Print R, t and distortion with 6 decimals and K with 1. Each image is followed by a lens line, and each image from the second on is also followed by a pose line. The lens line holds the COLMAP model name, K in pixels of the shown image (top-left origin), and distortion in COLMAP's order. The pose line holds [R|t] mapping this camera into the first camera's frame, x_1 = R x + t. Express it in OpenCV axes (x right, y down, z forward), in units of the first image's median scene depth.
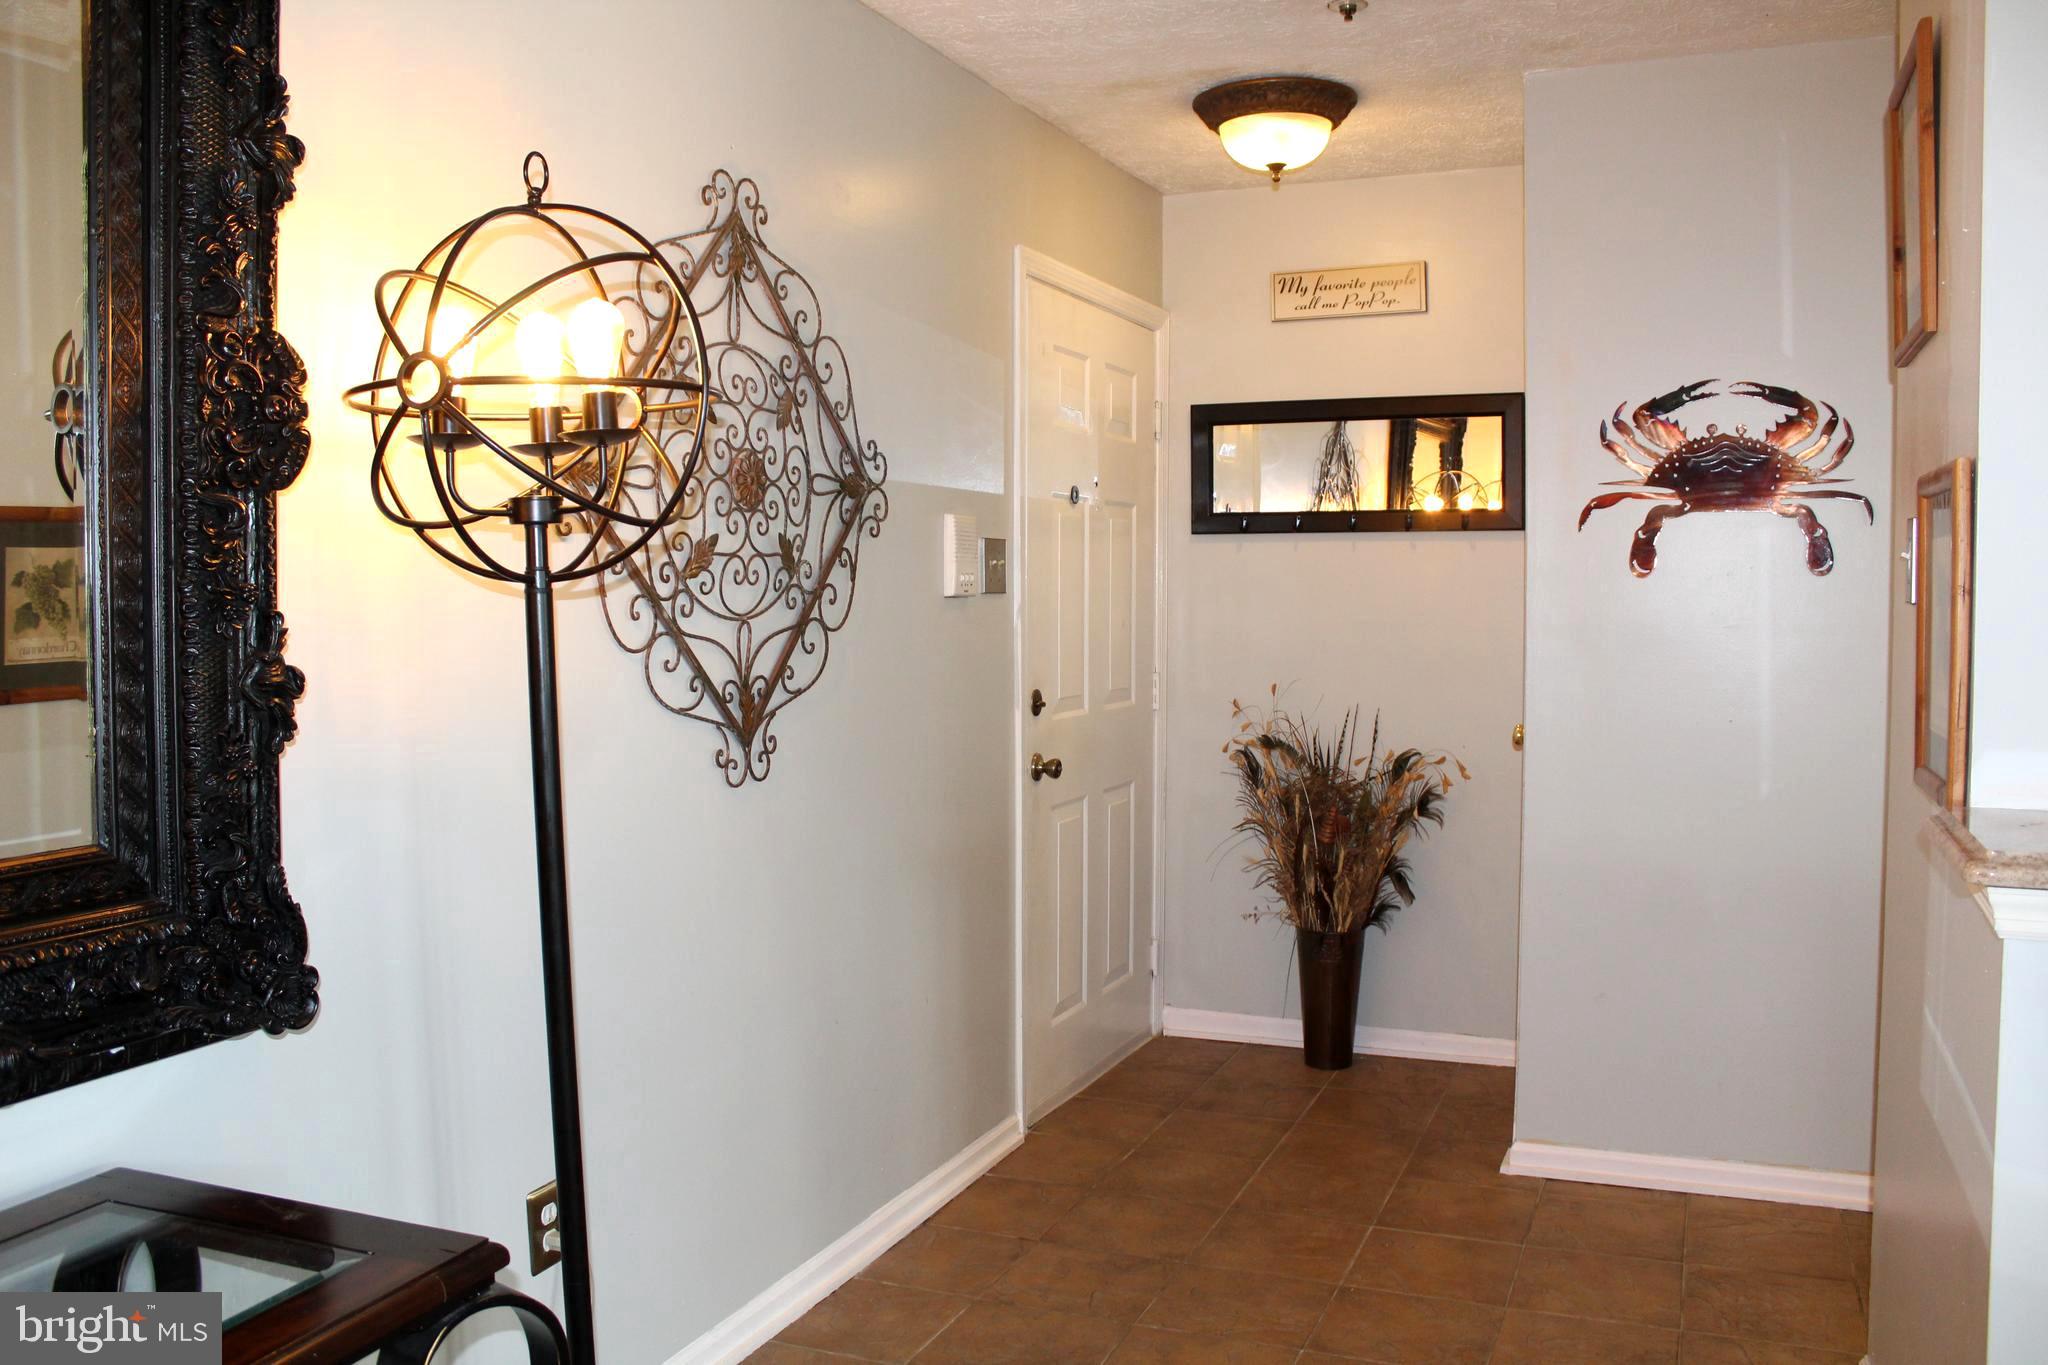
lens RADIAL K [[1686.0, 0, 1015.3], [0, 1686.0, 676.9], [0, 0, 1]] dist [-0.157998, 0.131769]
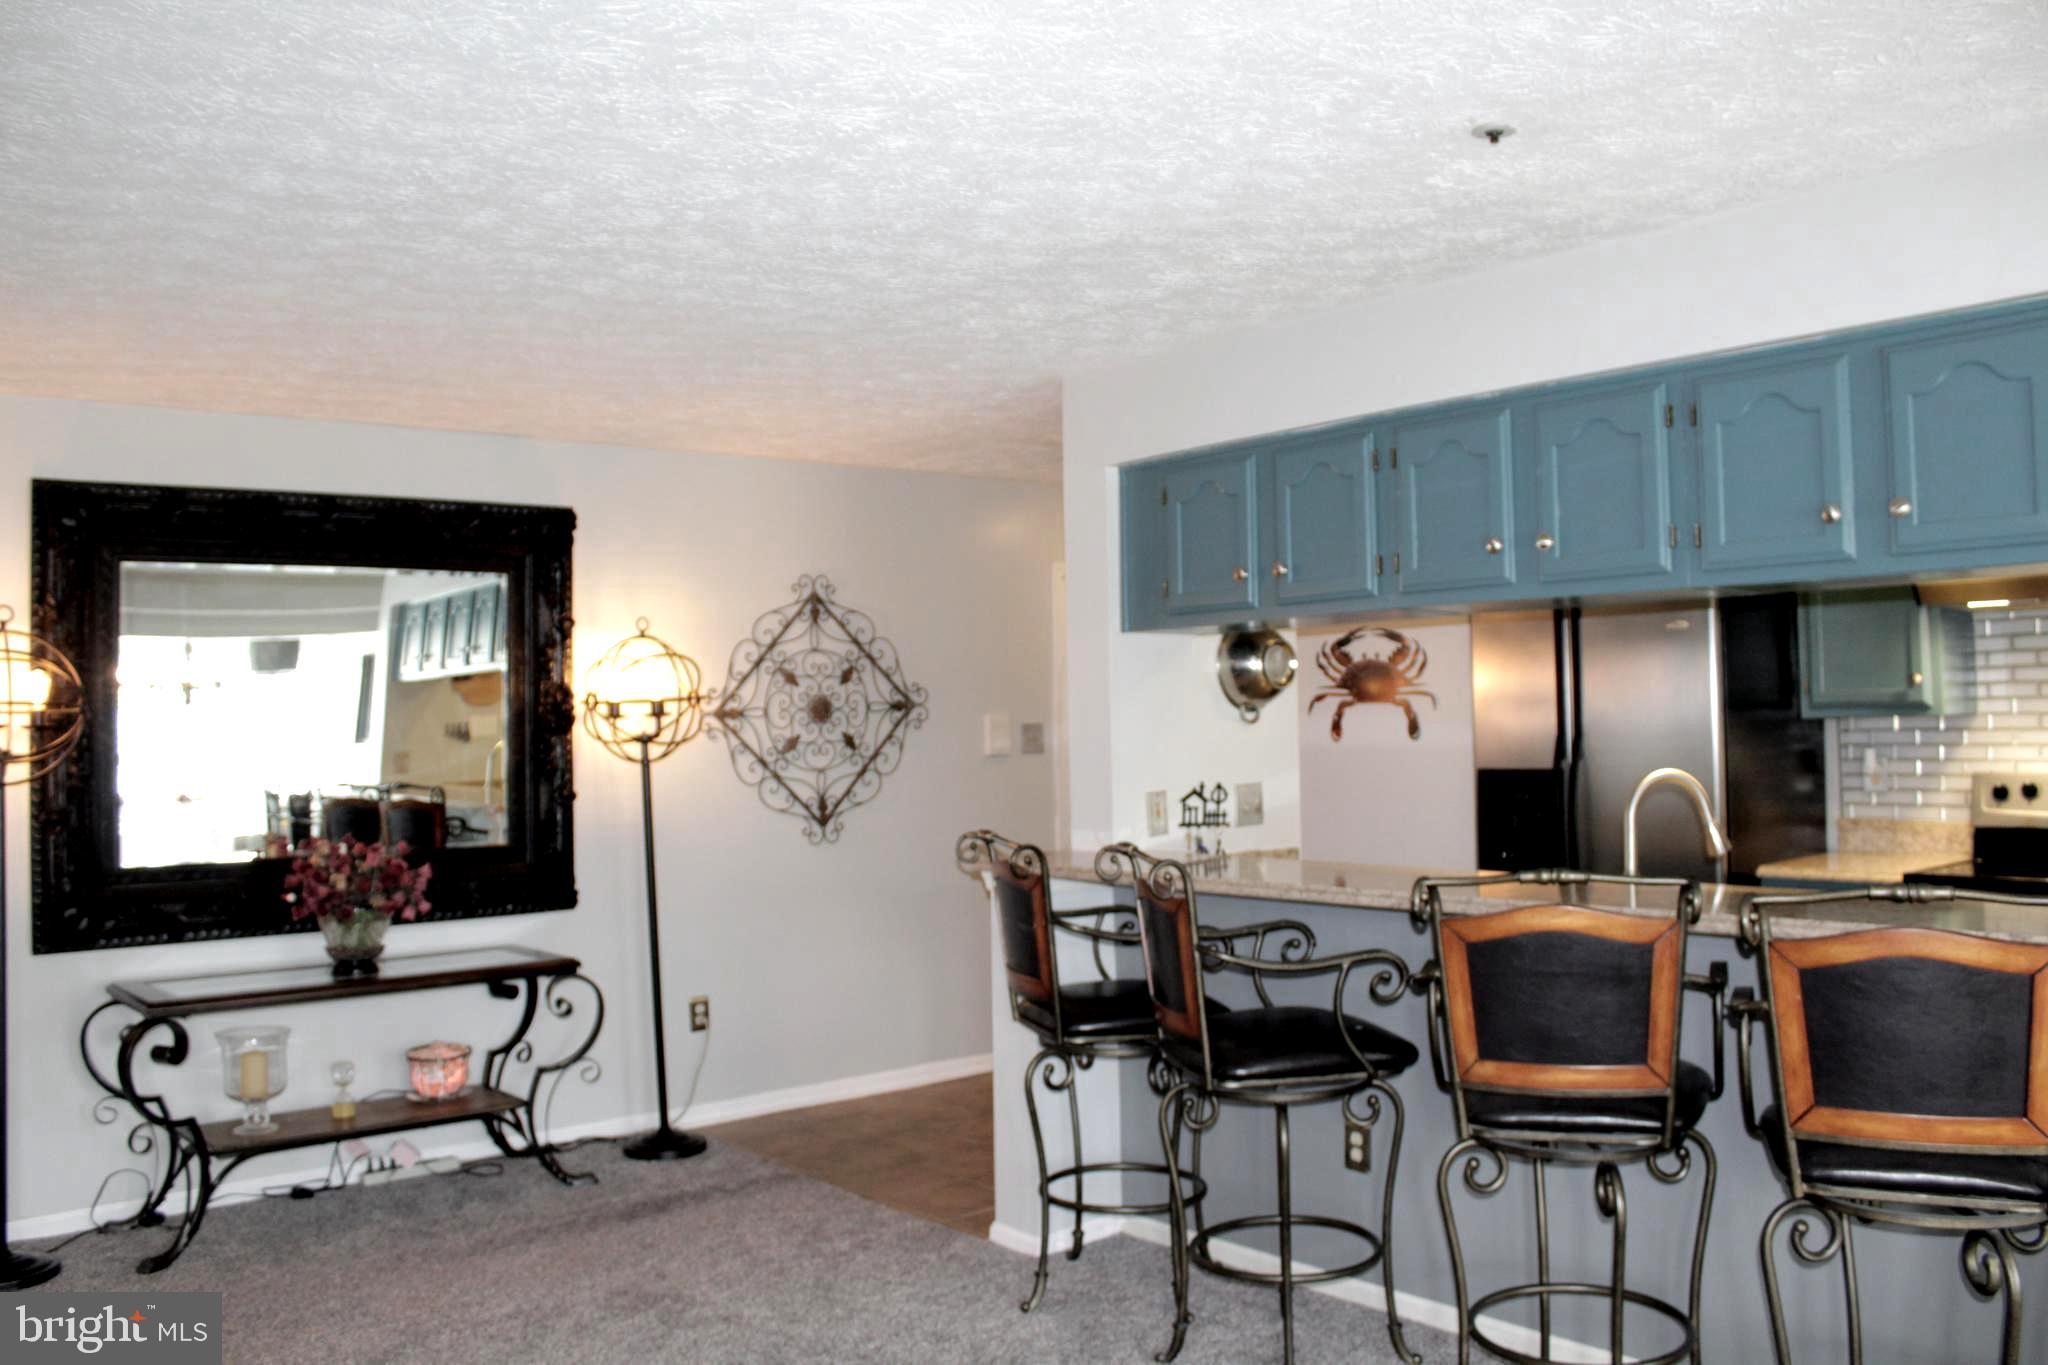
lens RADIAL K [[1686.0, 0, 1023.0], [0, 1686.0, 672.7], [0, 0, 1]] dist [-0.157998, 0.131769]
pose [[0.894194, -0.027250, -0.446849, 1.103991], [-0.006766, 0.997209, -0.074352, 0.000825], [0.447628, 0.069509, 0.891514, -0.913630]]
